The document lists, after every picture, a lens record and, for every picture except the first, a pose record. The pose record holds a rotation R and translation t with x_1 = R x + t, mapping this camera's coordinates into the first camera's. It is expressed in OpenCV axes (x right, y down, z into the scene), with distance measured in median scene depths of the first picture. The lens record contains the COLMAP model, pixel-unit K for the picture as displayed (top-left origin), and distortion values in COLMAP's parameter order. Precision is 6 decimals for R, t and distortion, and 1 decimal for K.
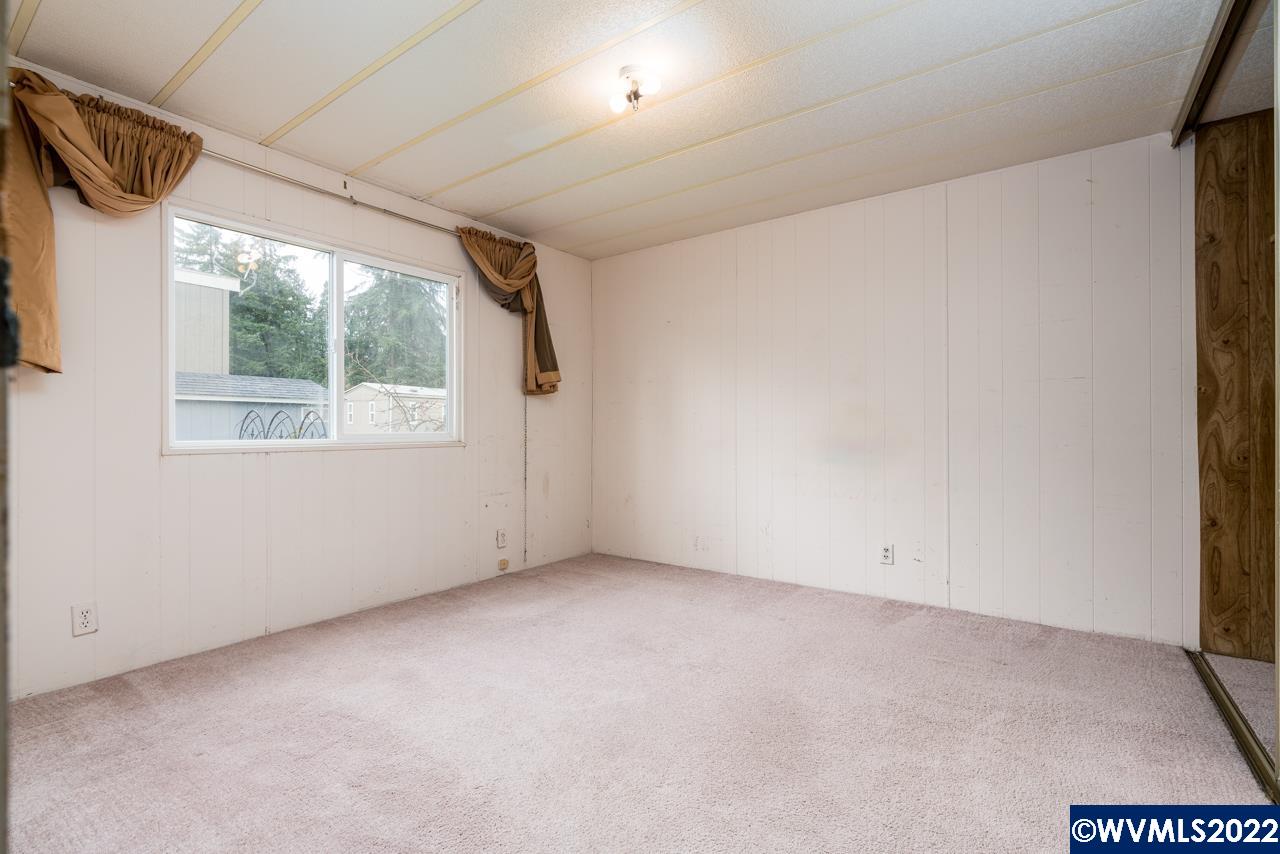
lens RADIAL K [[585.9, 0, 637.8], [0, 585.9, 430.0], [0, 0, 1]] dist [-0.000645, 0.000442]
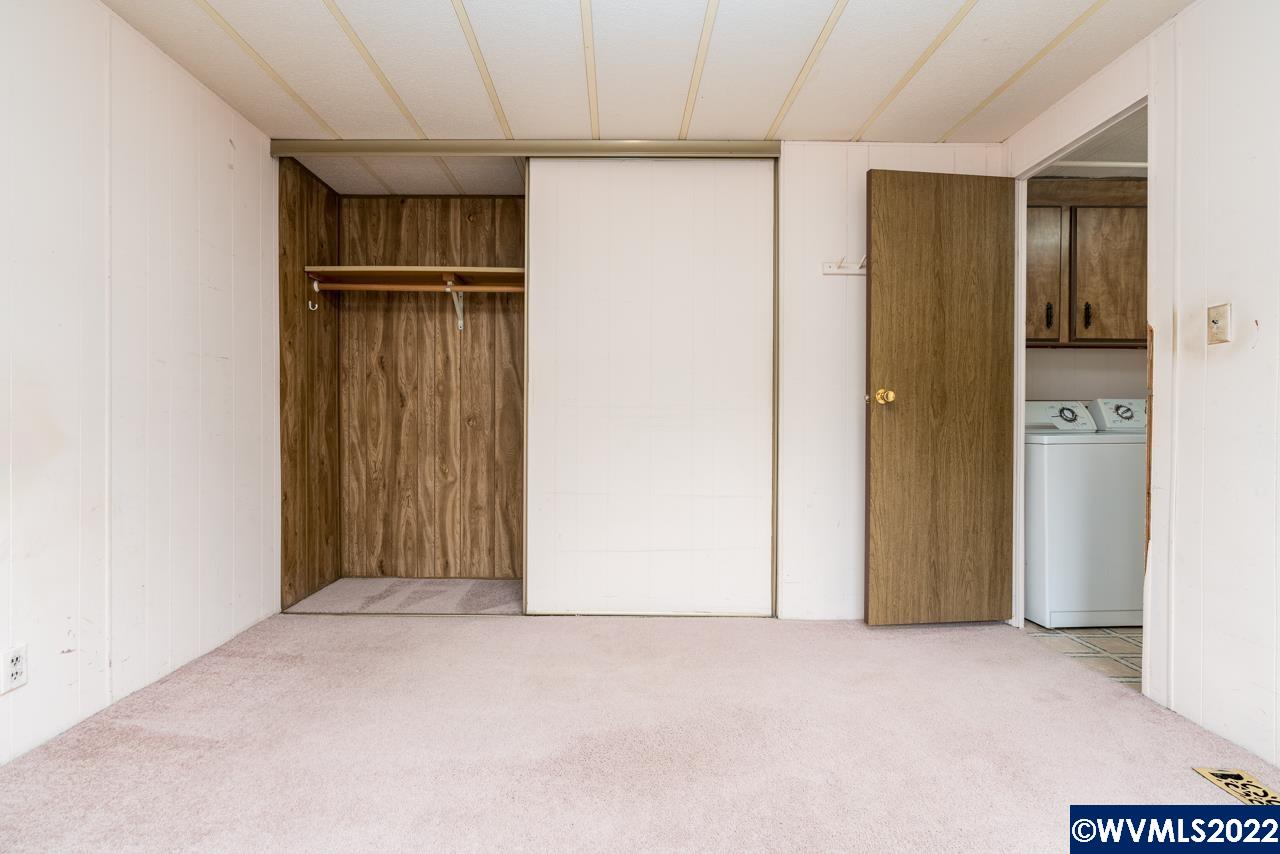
lens RADIAL K [[585.9, 0, 630.5], [0, 585.9, 419.9], [0, 0, 1]] dist [-0.000645, 0.000442]
pose [[-0.596177, -0.004386, 0.802841, -0.360943], [-0.002747, 0.999990, 0.003423, -0.000562], [-0.802849, -0.000165, -0.596183, 1.148034]]
